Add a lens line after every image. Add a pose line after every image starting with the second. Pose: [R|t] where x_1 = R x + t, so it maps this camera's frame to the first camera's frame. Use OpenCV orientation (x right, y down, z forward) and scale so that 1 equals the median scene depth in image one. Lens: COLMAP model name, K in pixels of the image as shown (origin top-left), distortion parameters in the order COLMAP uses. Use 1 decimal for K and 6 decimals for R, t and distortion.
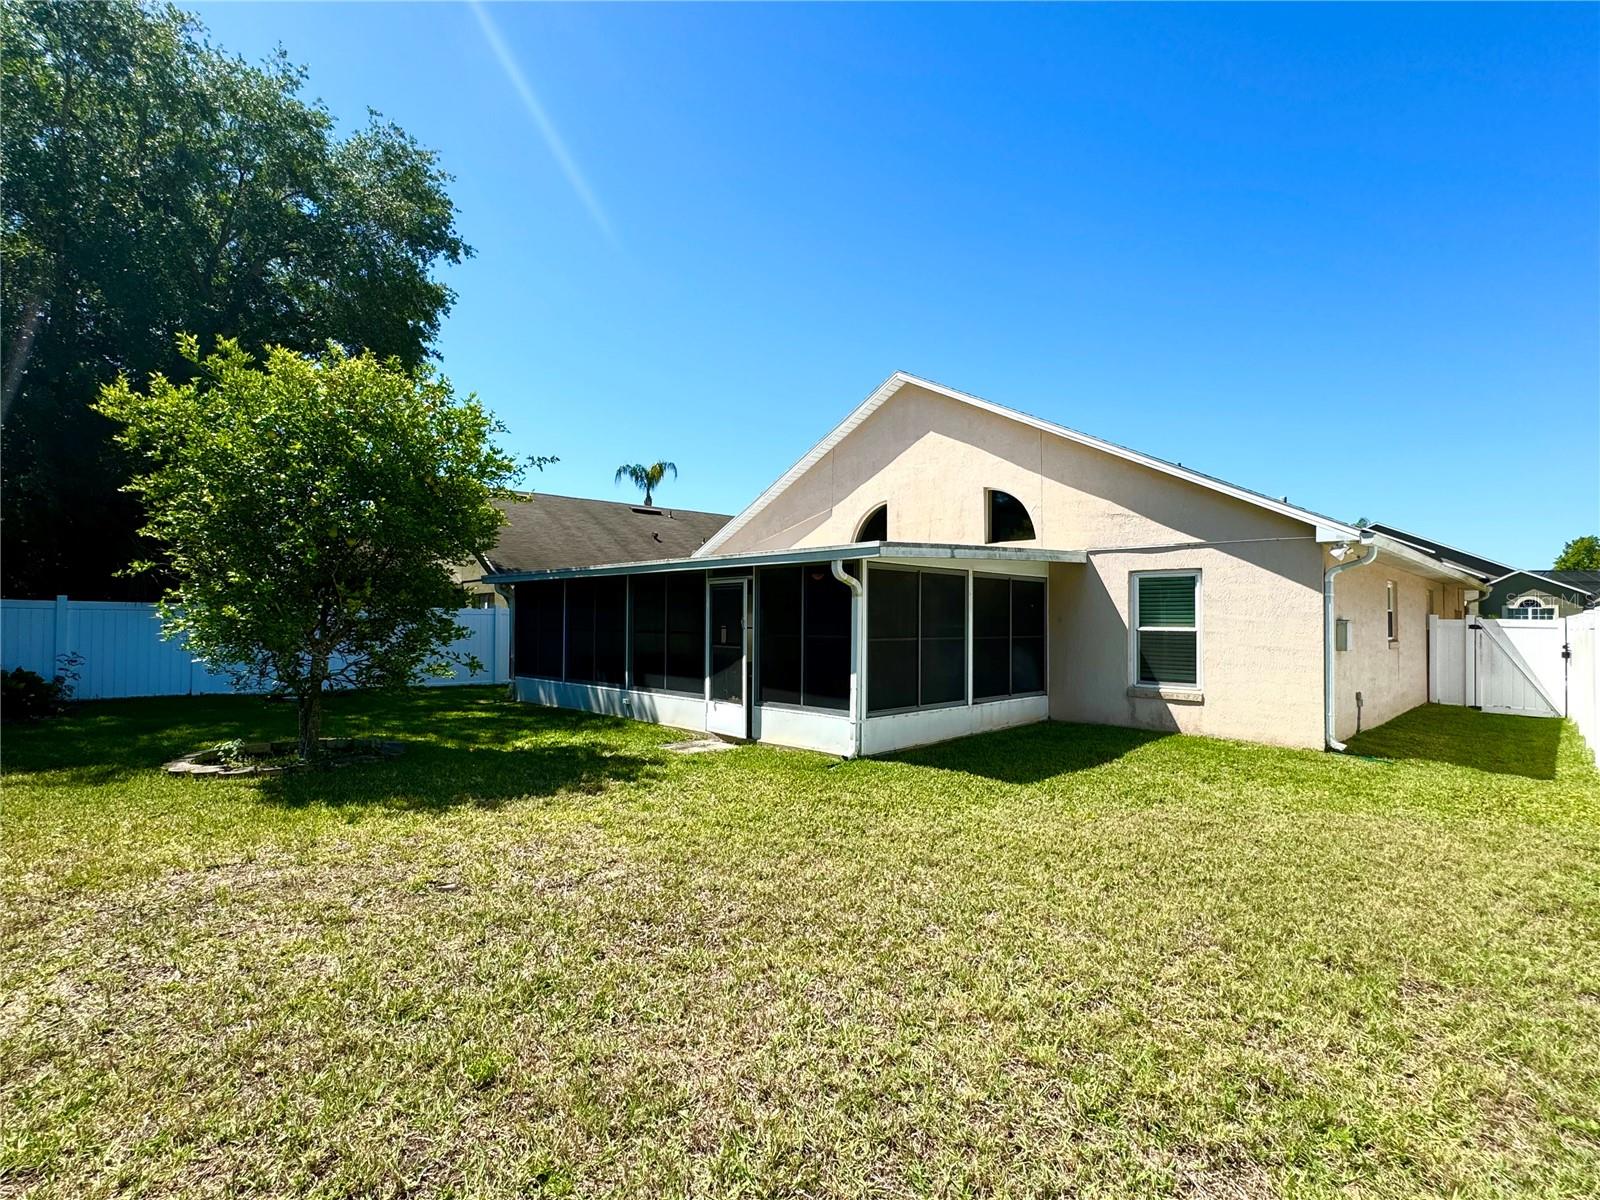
lens RADIAL K [[768.0, 0, 799.8], [0, 768.0, 605.1], [0, 0, 1]] dist [-0.005785, 0.000254]
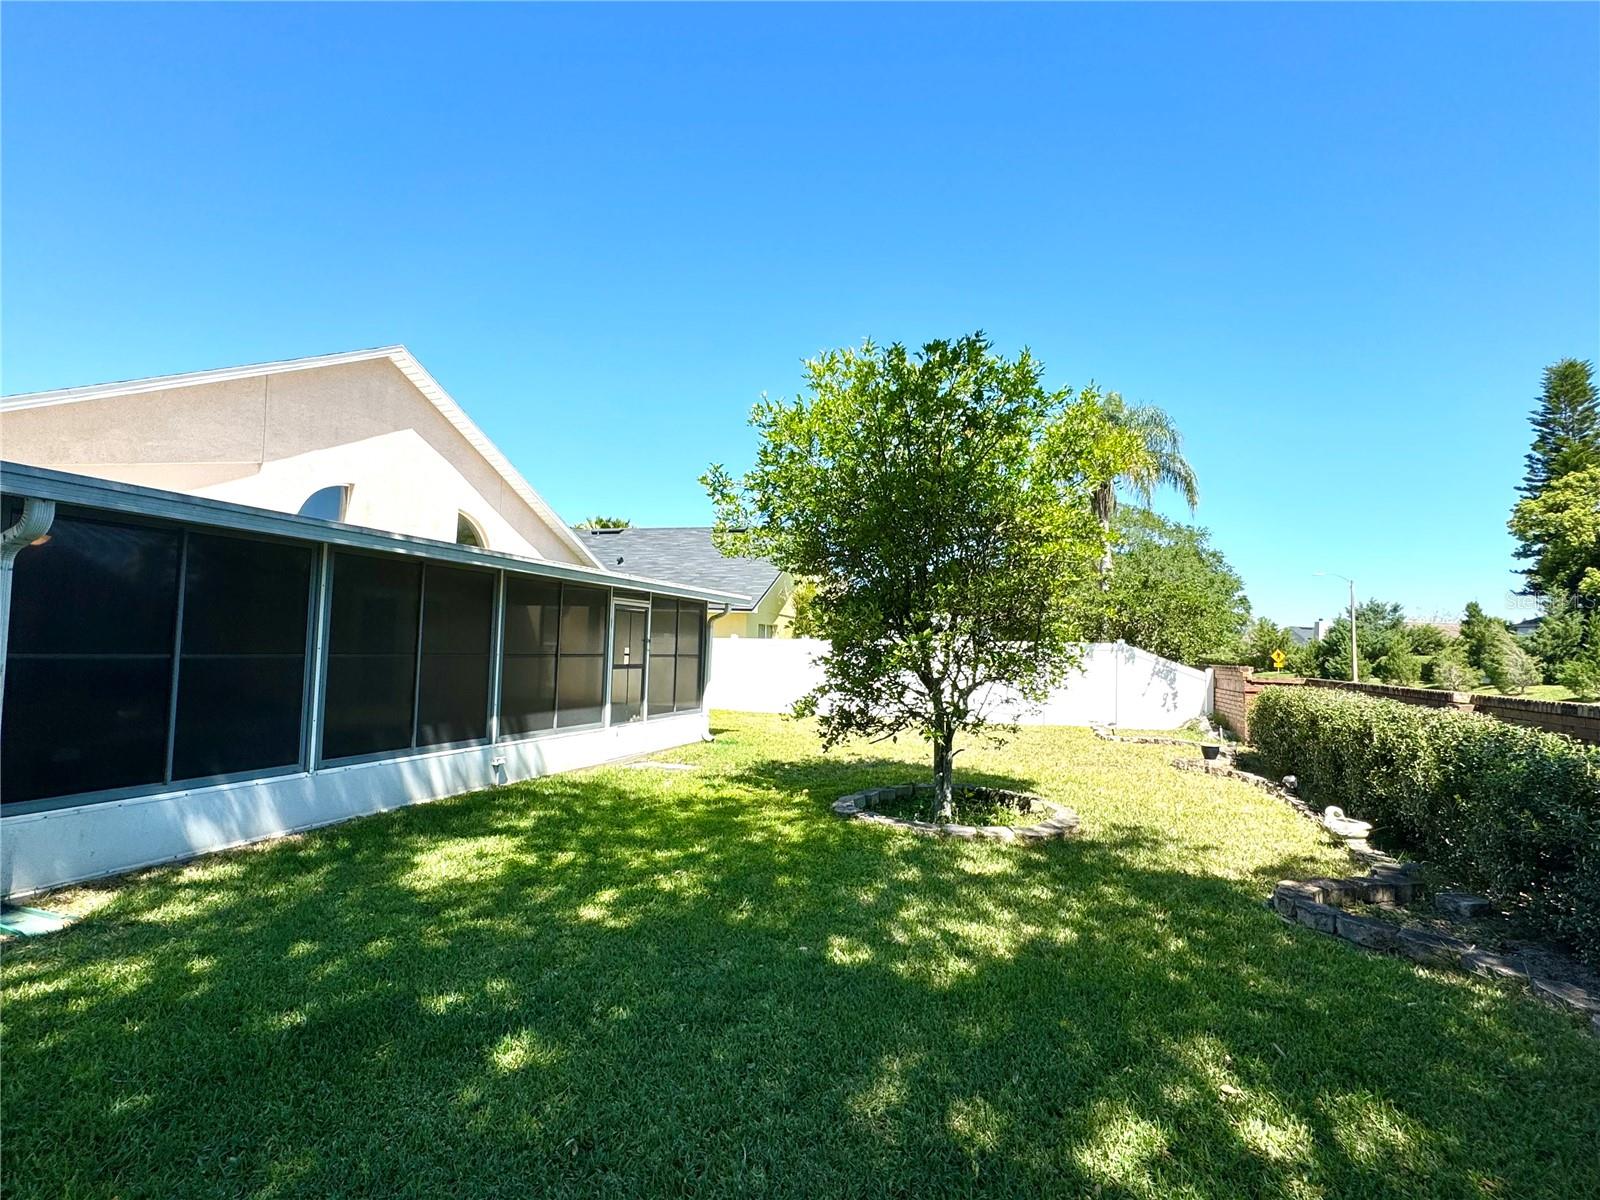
lens RADIAL K [[768.0, 0, 801.0], [0, 768.0, 603.1], [0, 0, 1]] dist [-0.005785, 0.000254]
pose [[-0.393884, 0.051136, 0.917737, -0.905098], [-0.040120, 0.996543, -0.072746, 0.028009], [-0.918284, -0.065473, -0.390470, 1.009509]]
